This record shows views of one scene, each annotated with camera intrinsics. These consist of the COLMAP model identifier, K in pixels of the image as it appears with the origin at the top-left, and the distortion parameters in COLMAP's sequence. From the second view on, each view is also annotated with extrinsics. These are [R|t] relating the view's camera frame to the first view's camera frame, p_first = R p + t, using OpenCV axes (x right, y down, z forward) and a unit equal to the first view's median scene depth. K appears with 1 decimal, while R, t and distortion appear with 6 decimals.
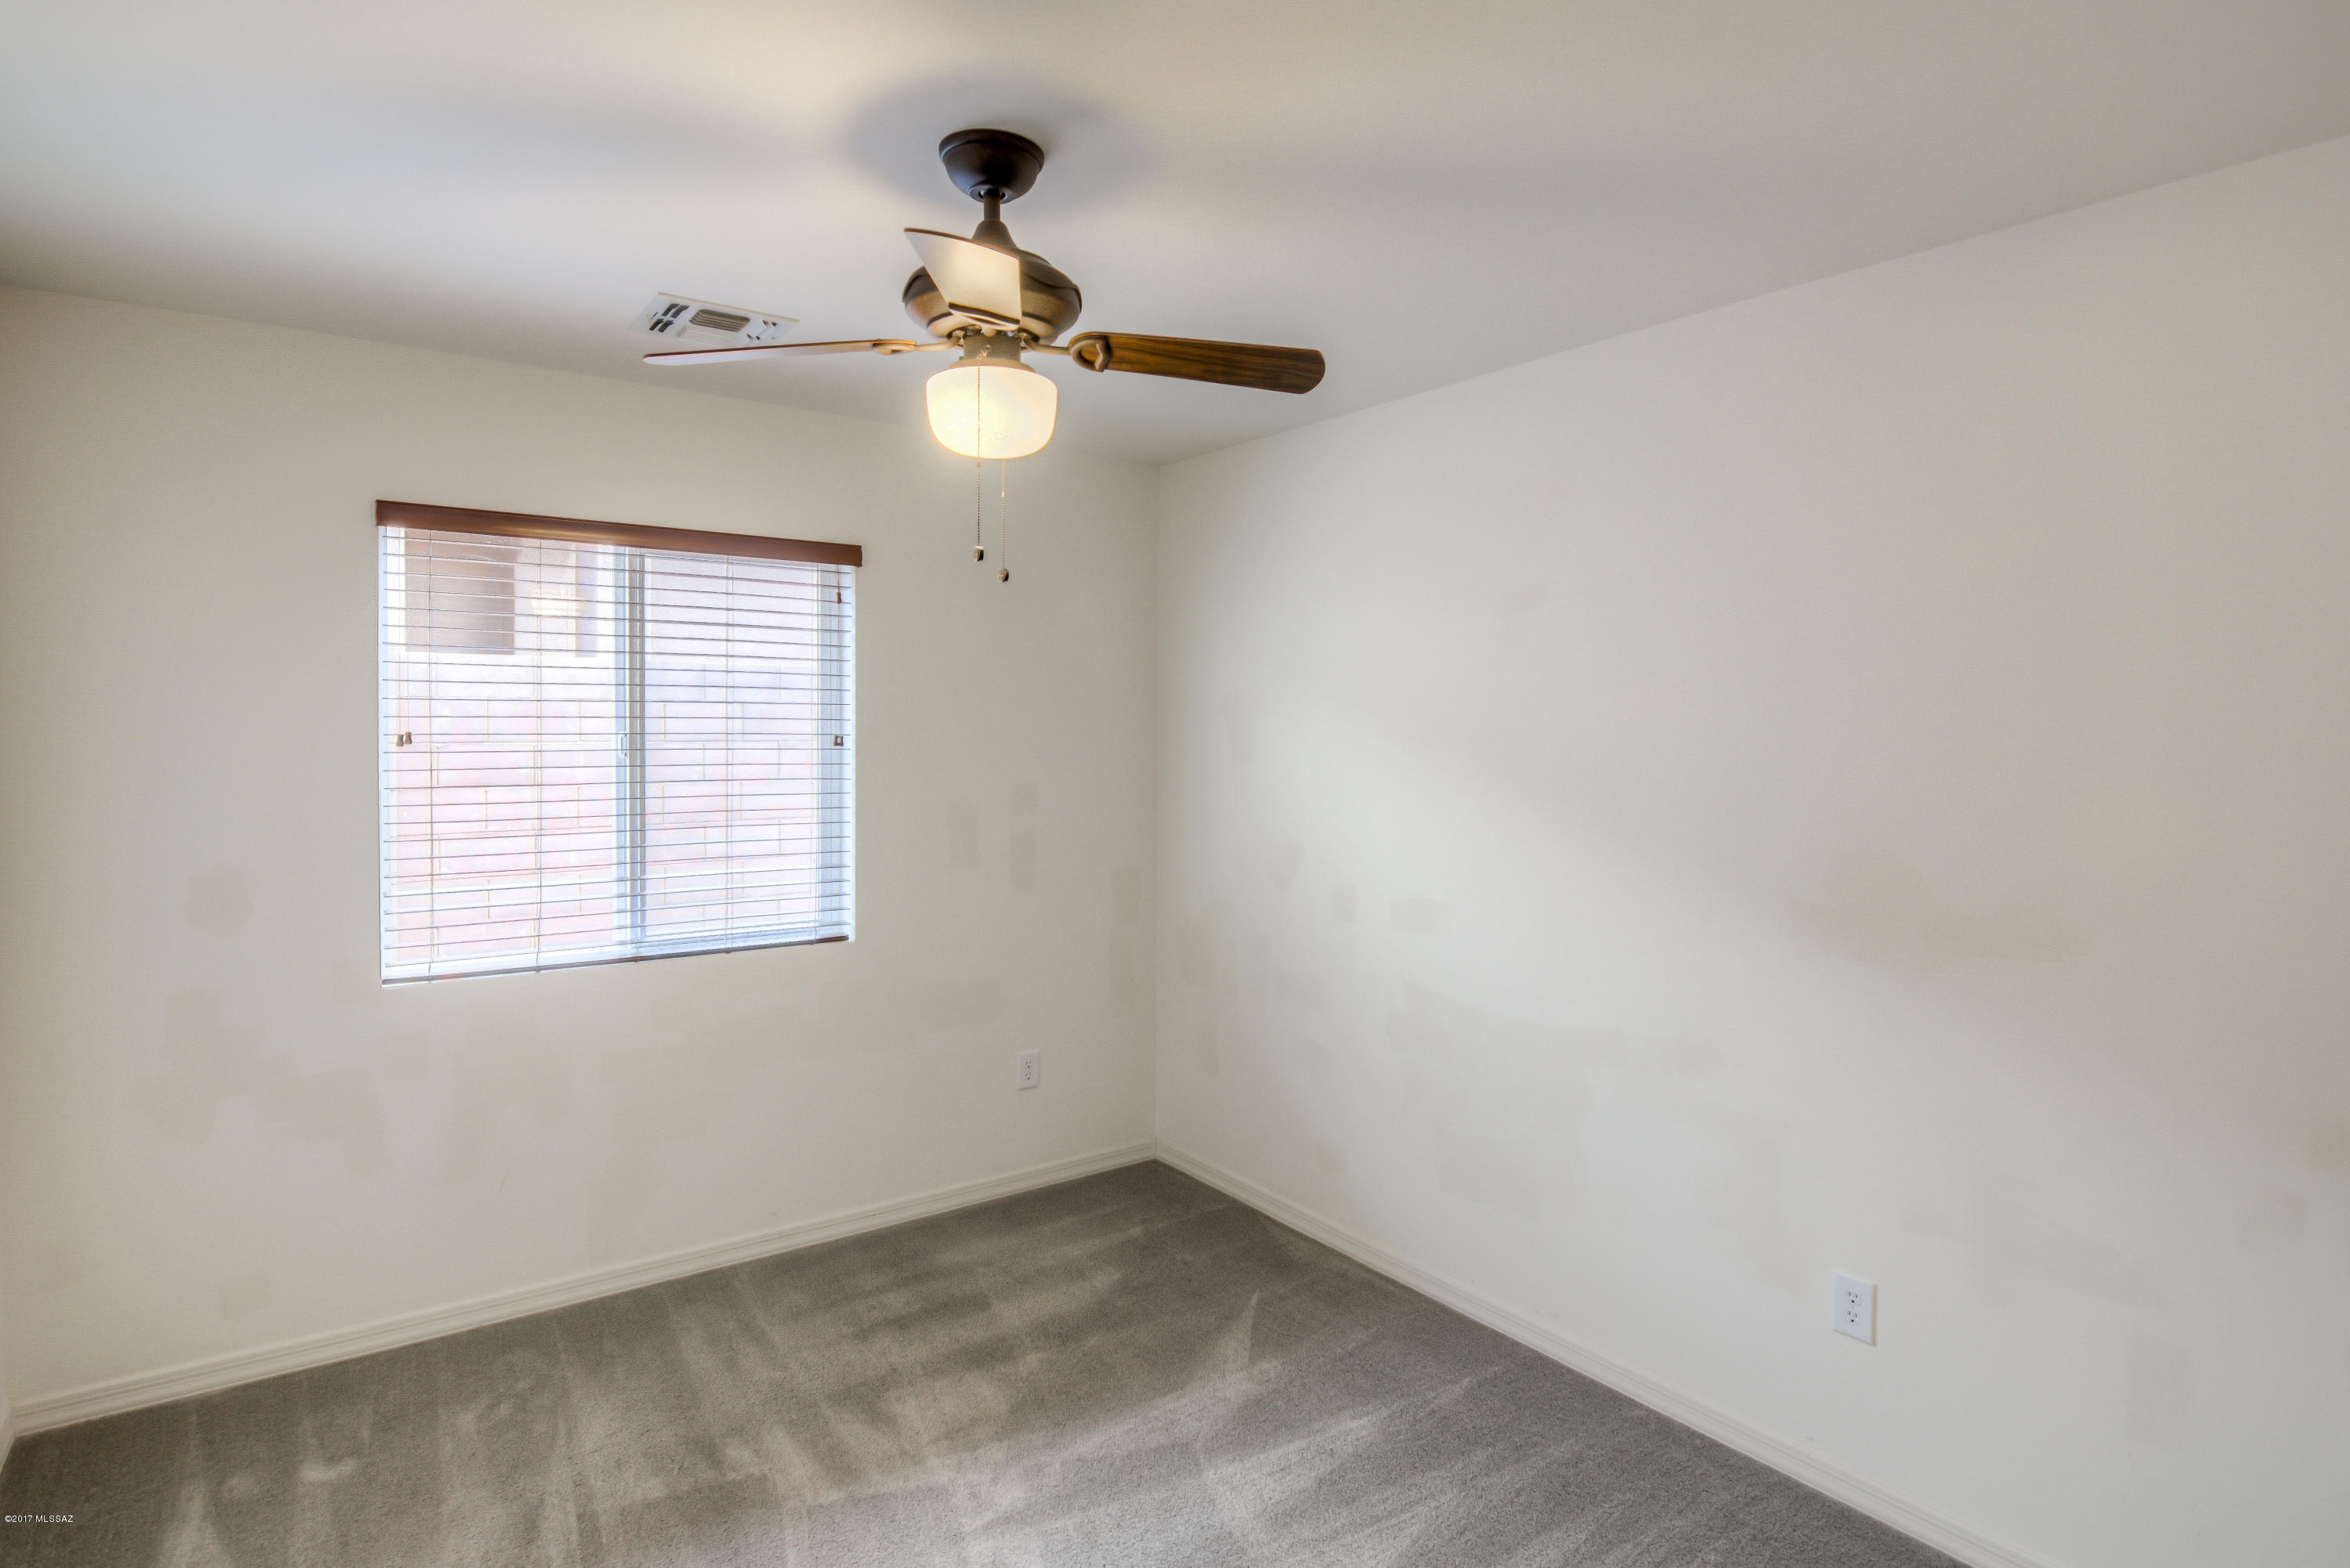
lens RADIAL K [[1205.9, 0, 1177.3], [0, 1205.9, 714.2], [0, 0, 1]] dist [0.002920, -0.000171]
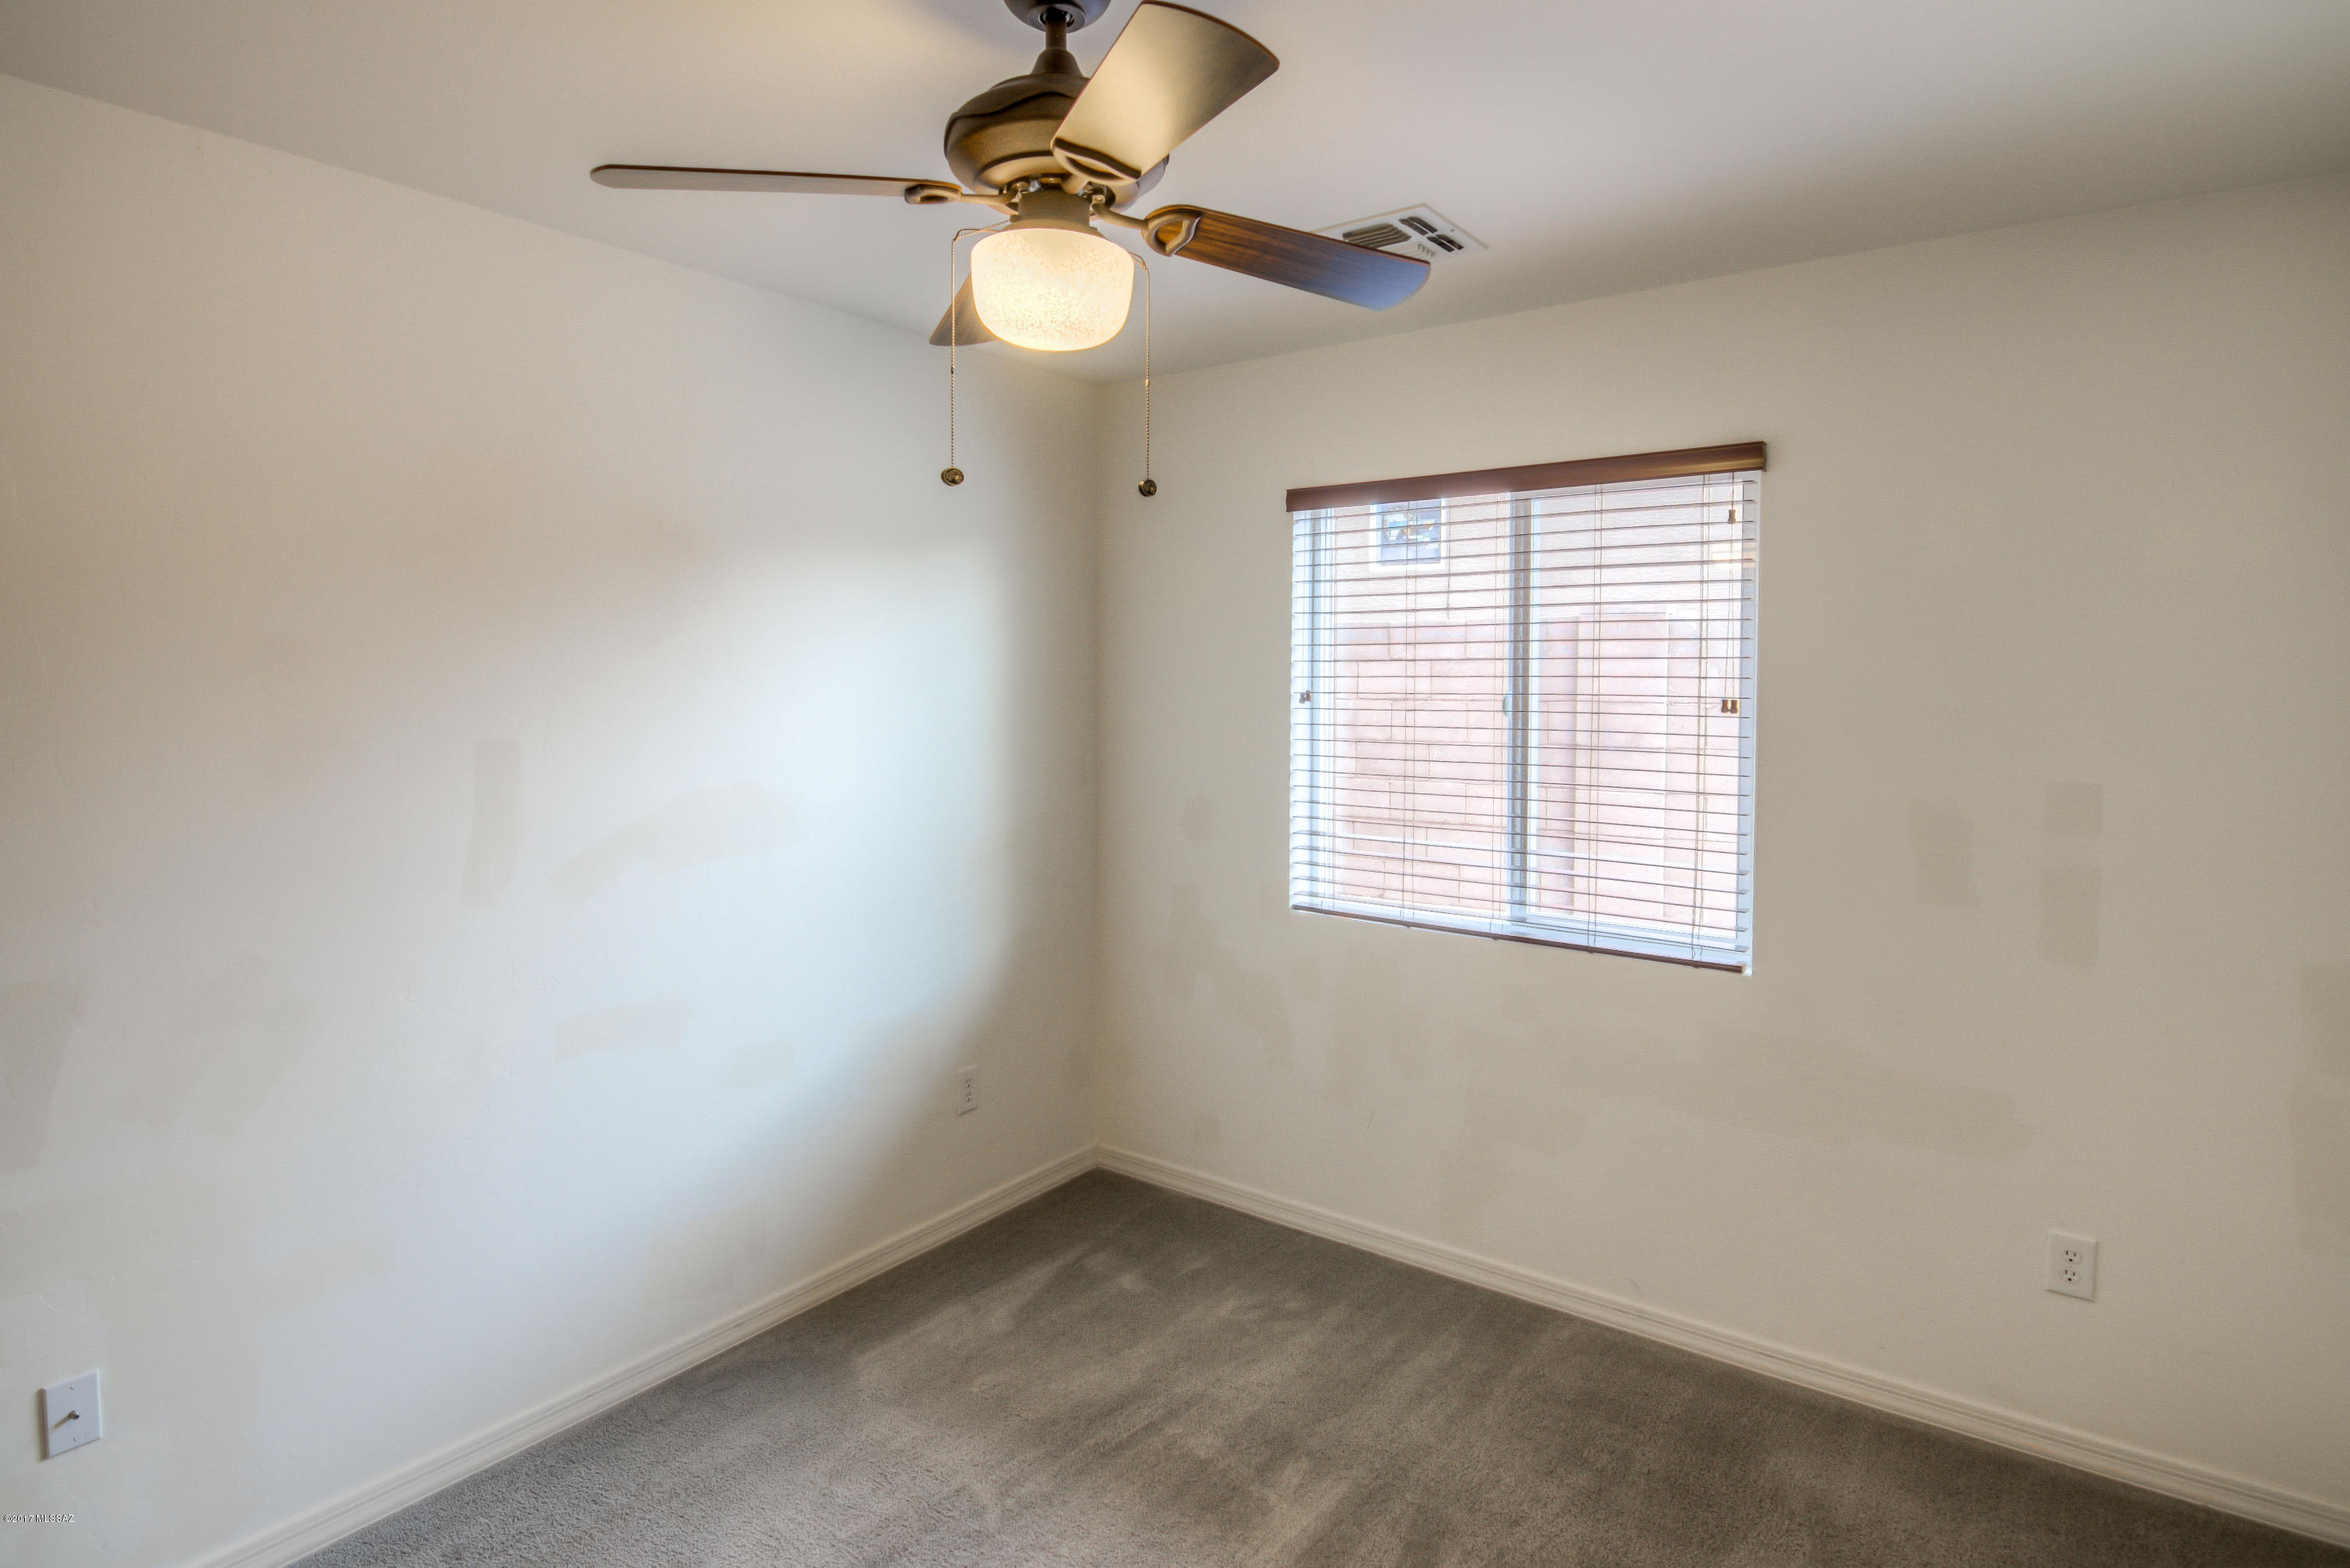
lens RADIAL K [[1216.4, 0, 1164.3], [0, 1216.4, 694.9], [0, 0, 1]] dist [0.003207, 0.000096]
pose [[0.323339, 0.008174, -0.946248, 0.376443], [0.006048, 0.999924, 0.010704, 0.005790], [0.946264, -0.009184, 0.323265, 0.485527]]
